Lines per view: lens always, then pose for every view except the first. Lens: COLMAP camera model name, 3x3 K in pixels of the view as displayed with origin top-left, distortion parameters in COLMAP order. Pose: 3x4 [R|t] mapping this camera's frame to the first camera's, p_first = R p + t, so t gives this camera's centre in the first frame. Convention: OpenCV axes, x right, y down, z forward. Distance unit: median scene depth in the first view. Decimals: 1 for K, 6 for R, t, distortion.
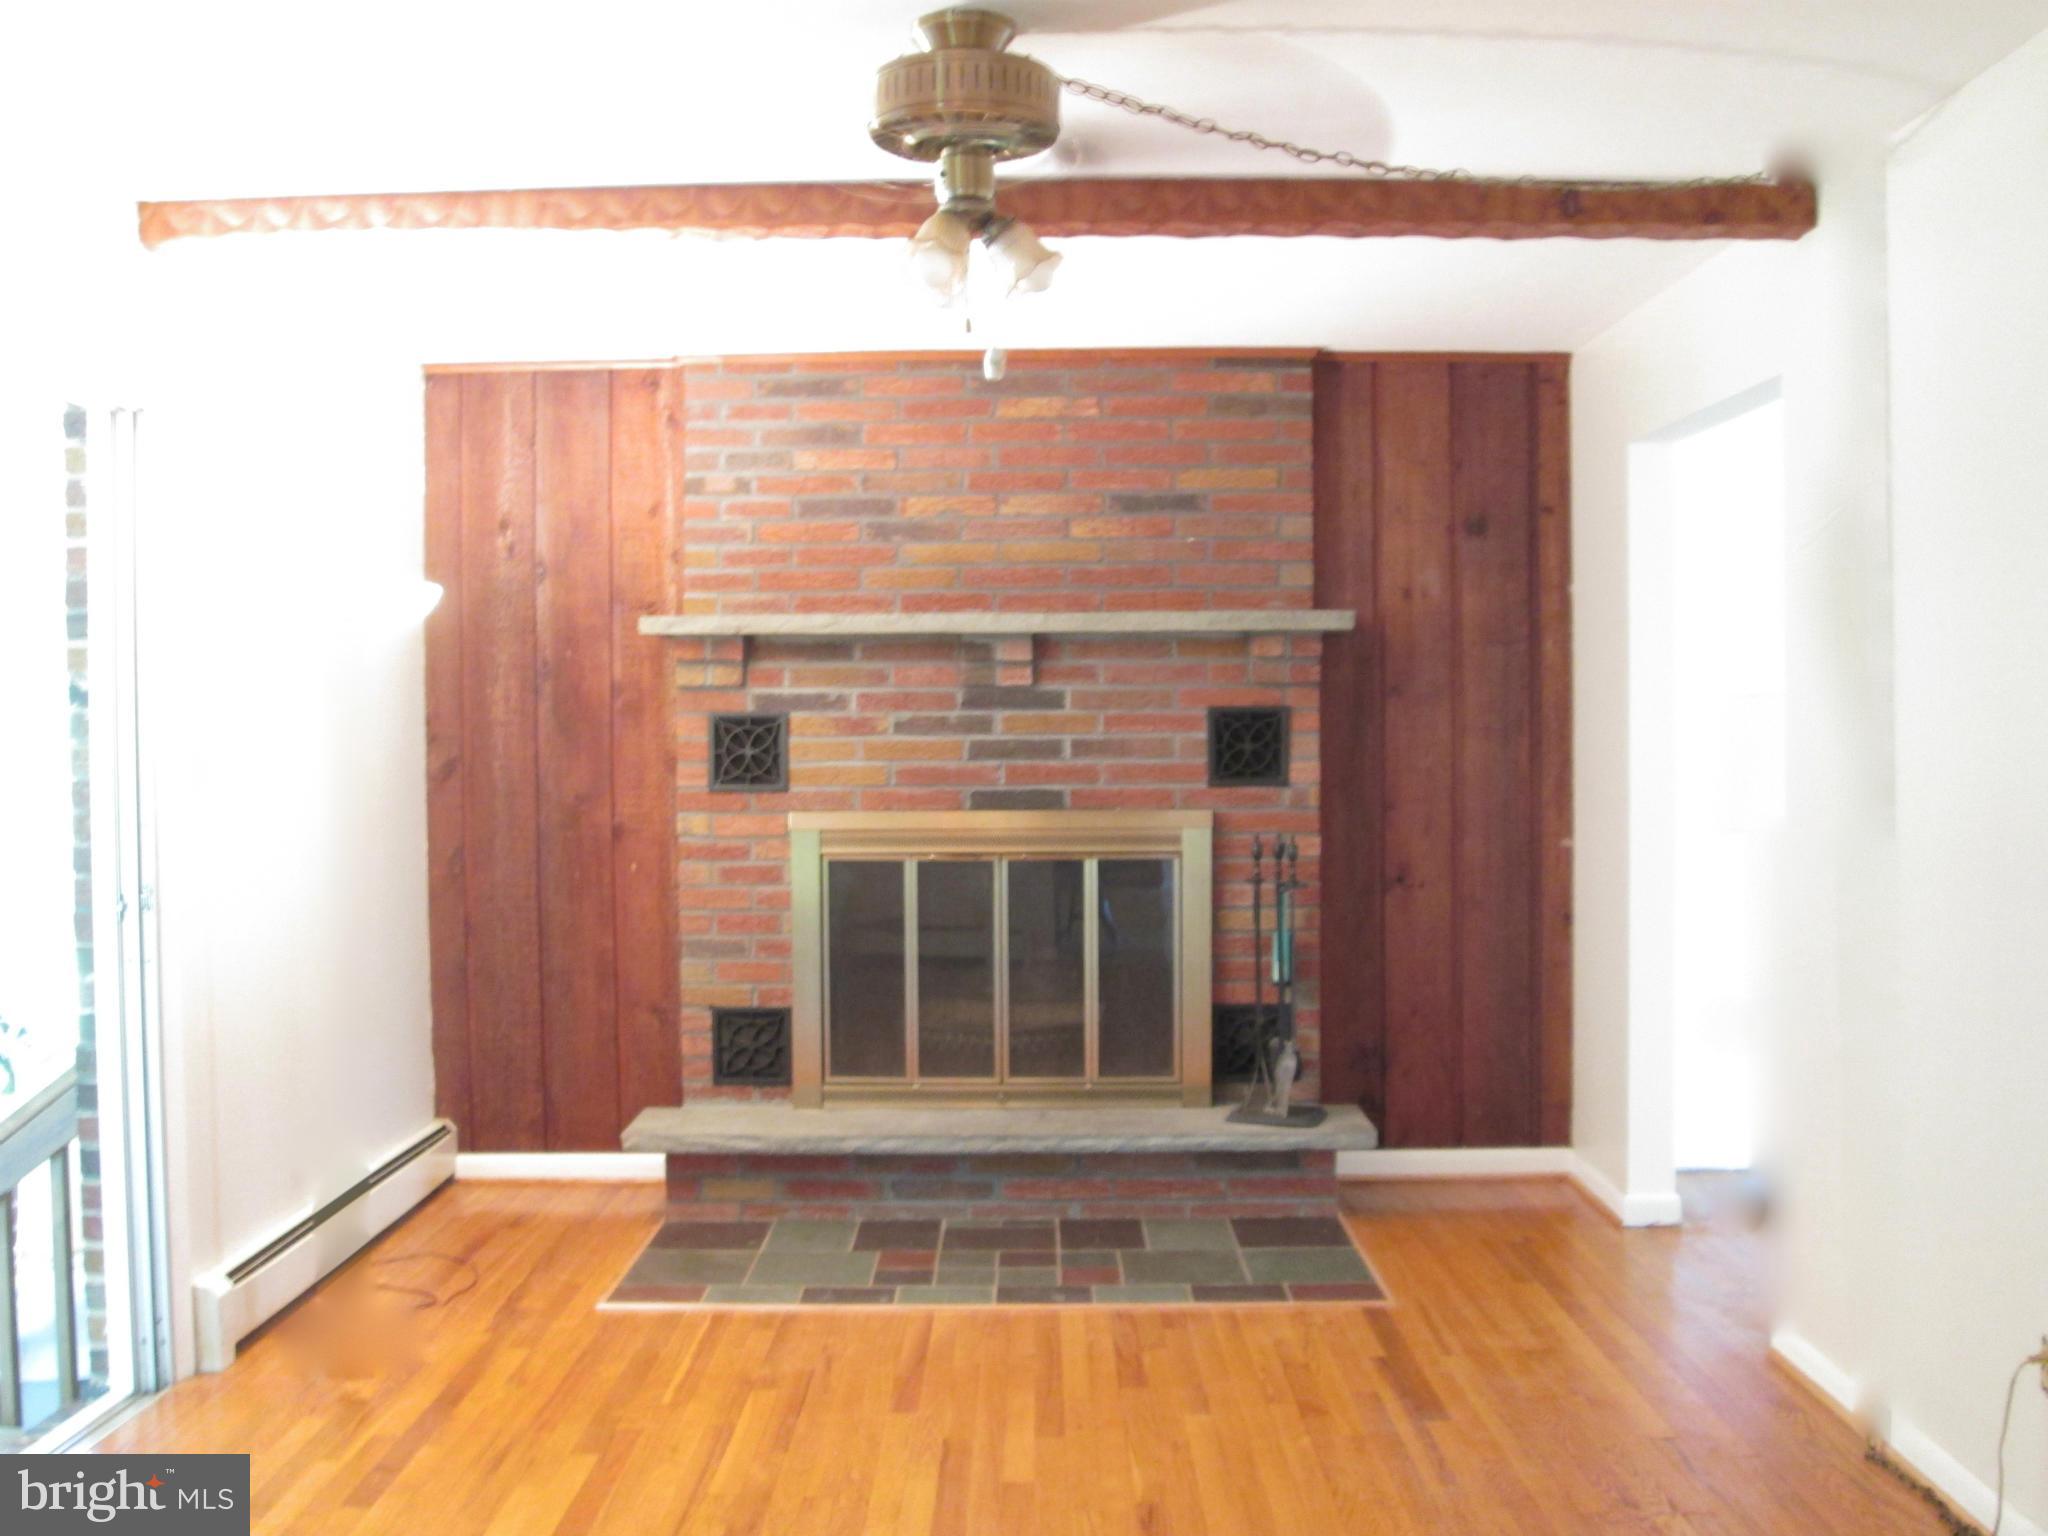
lens RADIAL K [[1815.8, 0, 1025.4], [0, 1815.8, 729.3], [0, 0, 1]] dist [-0.135073, -0.001069]
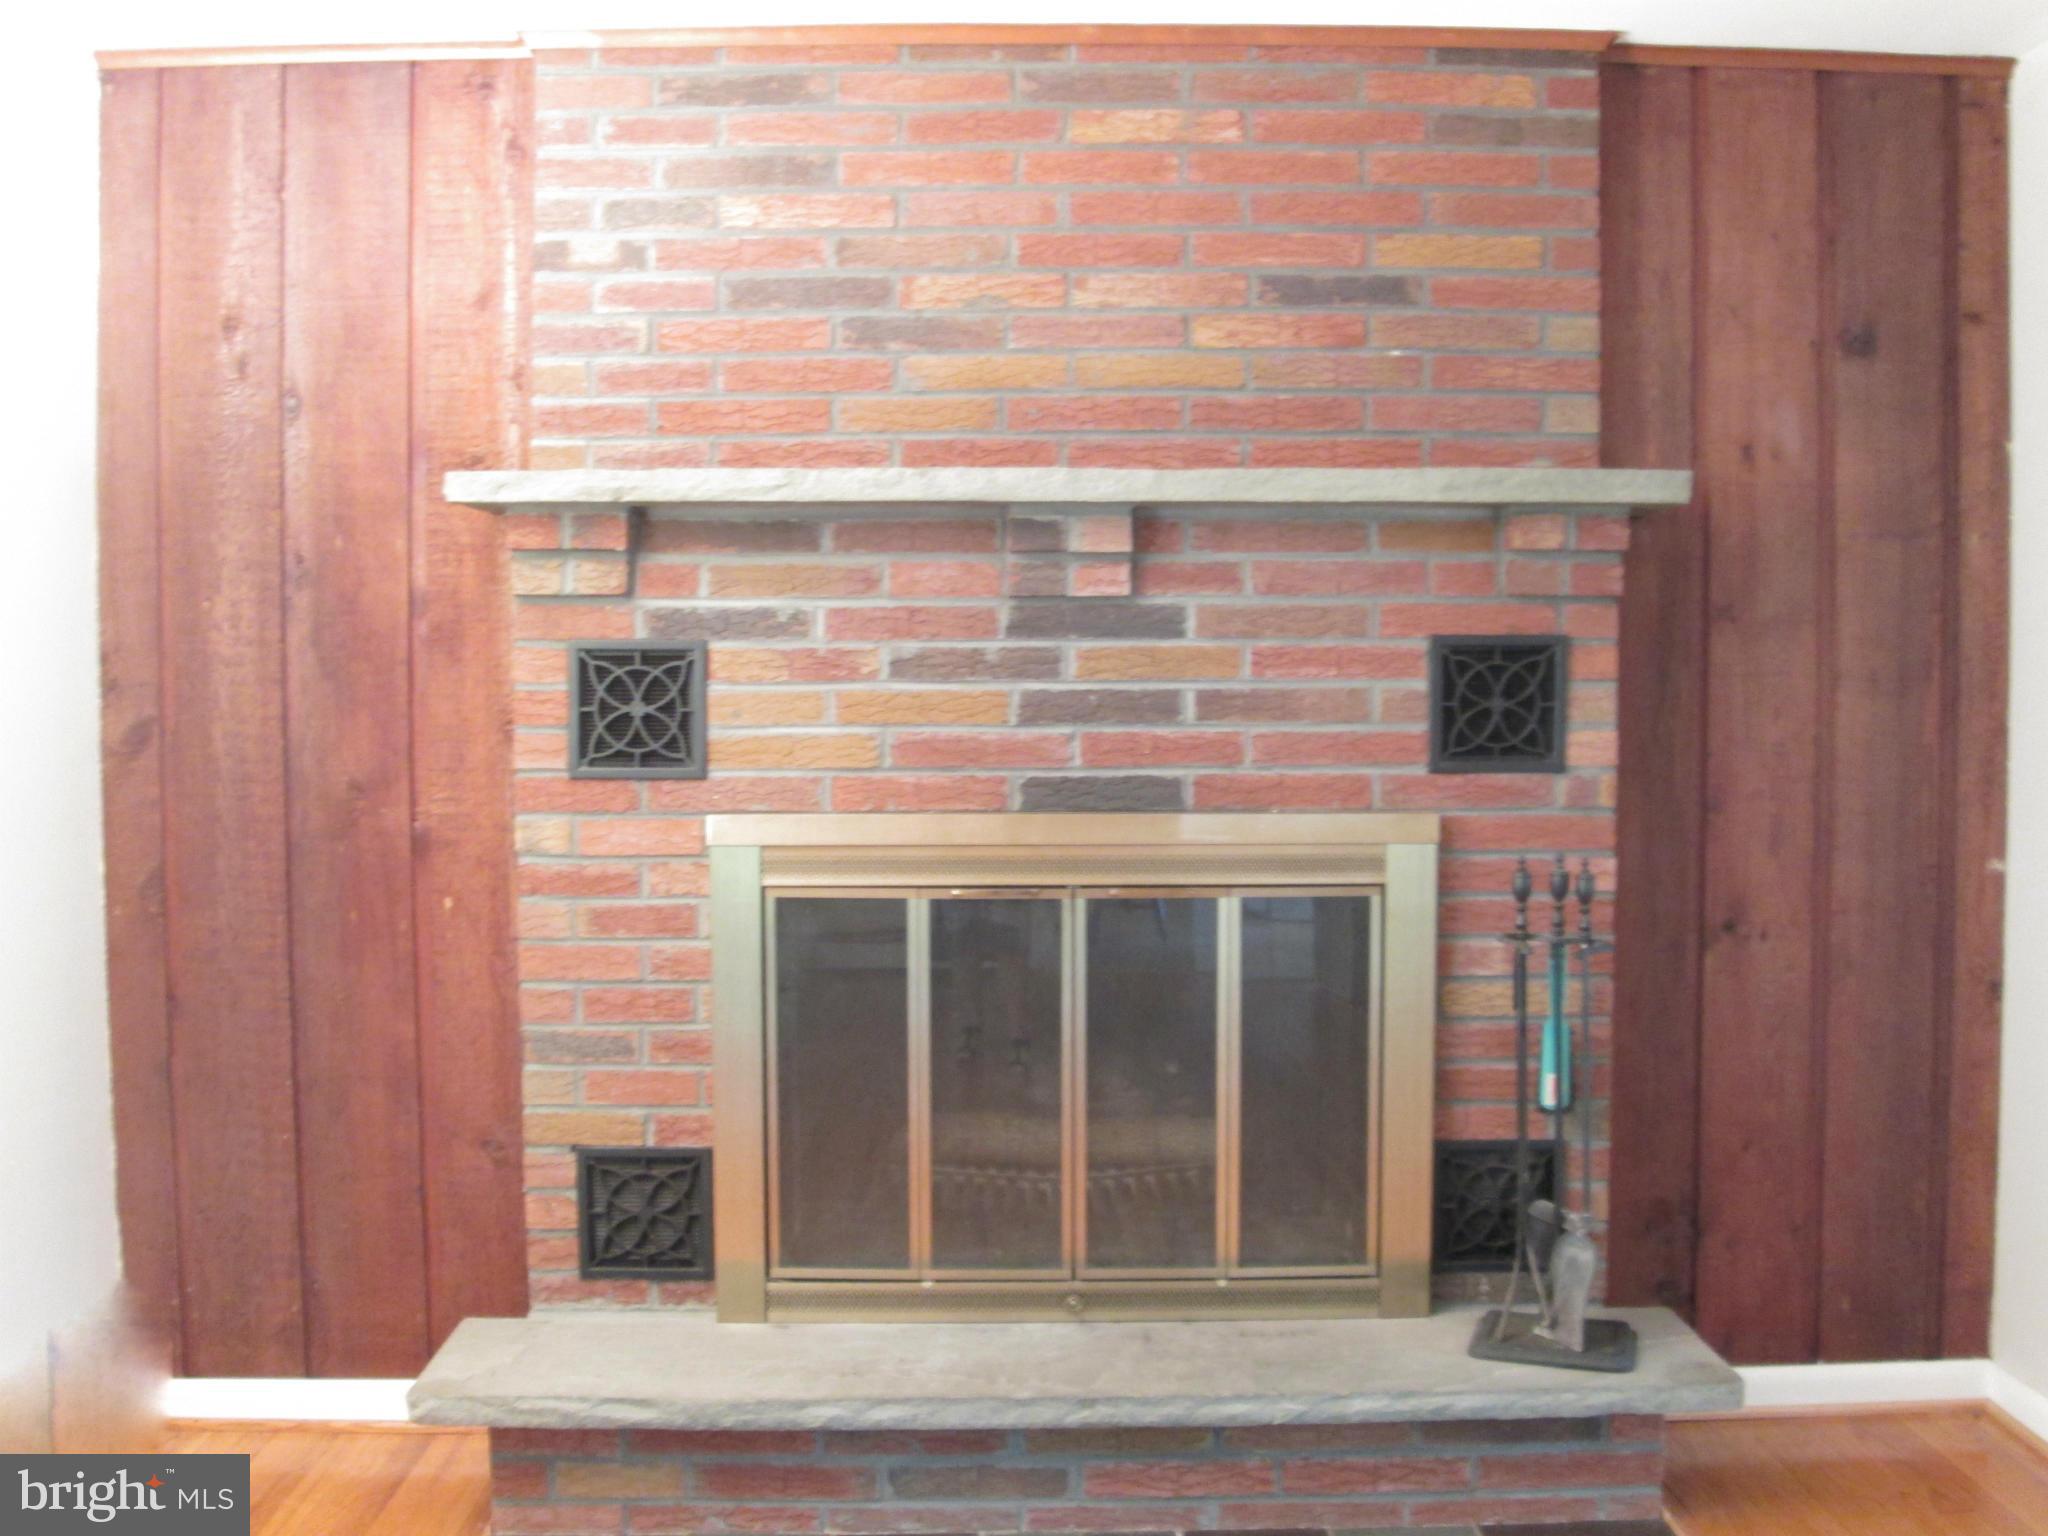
lens RADIAL K [[1815.8, 0, 1025.4], [0, 1815.8, 729.3], [0, 0, 1]] dist [-0.135073, -0.001069]
pose [[0.999758, 0.004089, 0.021638, -0.041494], [-0.004527, 0.999784, 0.020265, 0.006481], [-0.021550, -0.020358, 0.999560, 0.418719]]
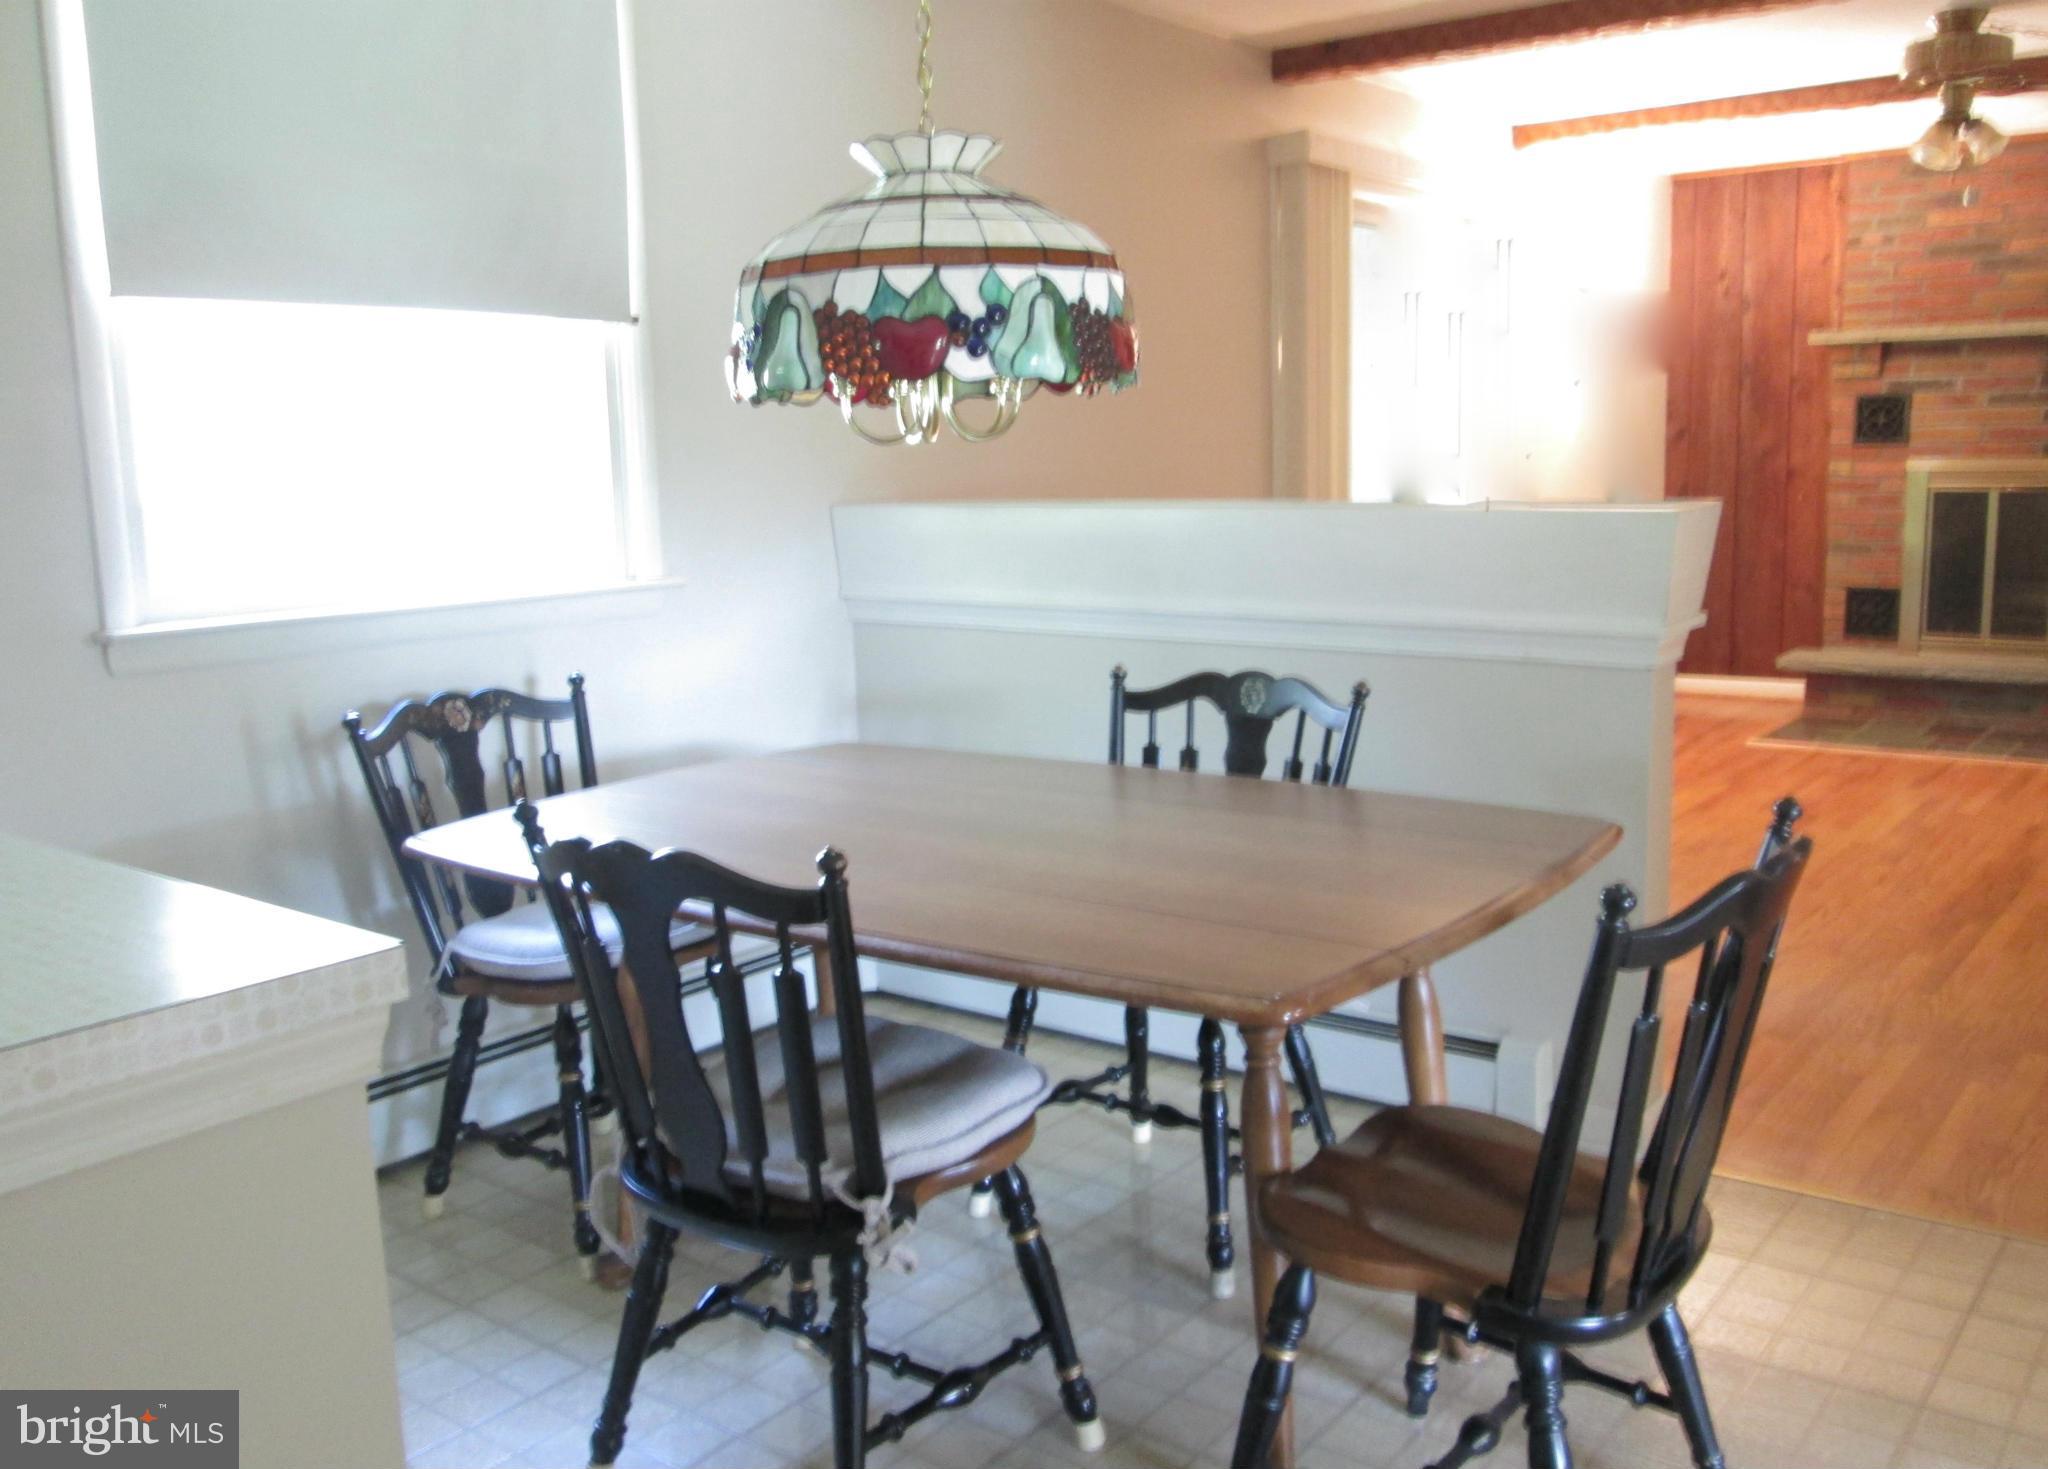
lens RADIAL K [[1847.5, 0, 1024.0], [0, 1847.5, 734.5], [0, 0, 1]] dist [-0.008275, 0.005819]
pose [[0.787555, 0.085203, -0.610326, 0.248867], [0.012926, 0.987894, 0.154592, 0.024836], [0.616109, -0.129639, 0.776919, -0.687639]]
